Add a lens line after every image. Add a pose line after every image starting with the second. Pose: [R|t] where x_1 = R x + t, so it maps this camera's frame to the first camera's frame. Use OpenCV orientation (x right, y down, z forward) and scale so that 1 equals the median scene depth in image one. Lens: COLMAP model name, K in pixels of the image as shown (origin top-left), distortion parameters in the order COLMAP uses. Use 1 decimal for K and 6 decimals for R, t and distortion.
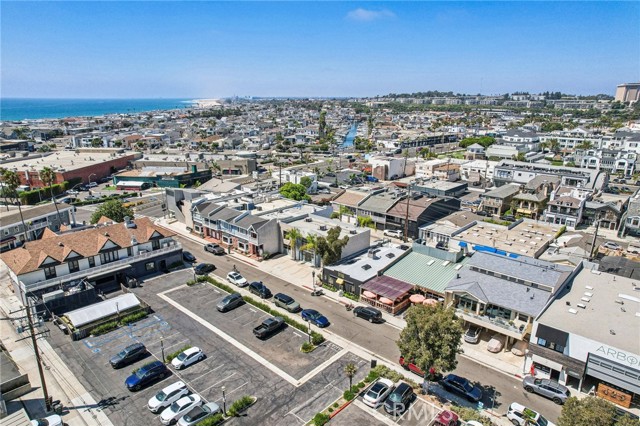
lens RADIAL K [[406.9, 0, 320.0], [0, 406.9, 213.0], [0, 0, 1]] dist [0.001103, 0.003241]
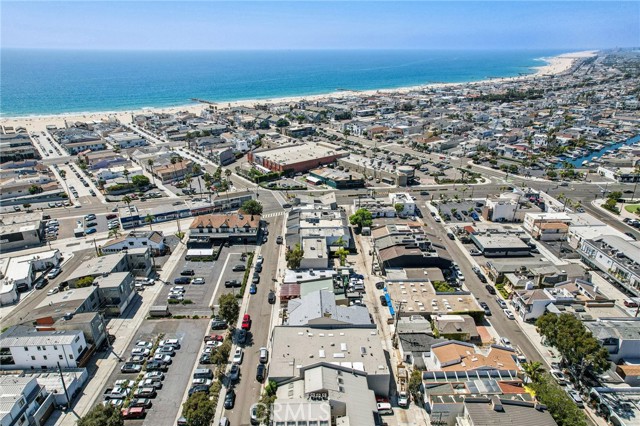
lens RADIAL K [[406.9, 0, 320.0], [0, 406.9, 213.0], [0, 0, 1]] dist [0.001103, 0.003241]
pose [[0.706673, 0.261662, -0.657379, 1.293705], [-0.194308, 0.965152, 0.175289, -0.476723], [0.680337, 0.003862, 0.732889, -0.267284]]
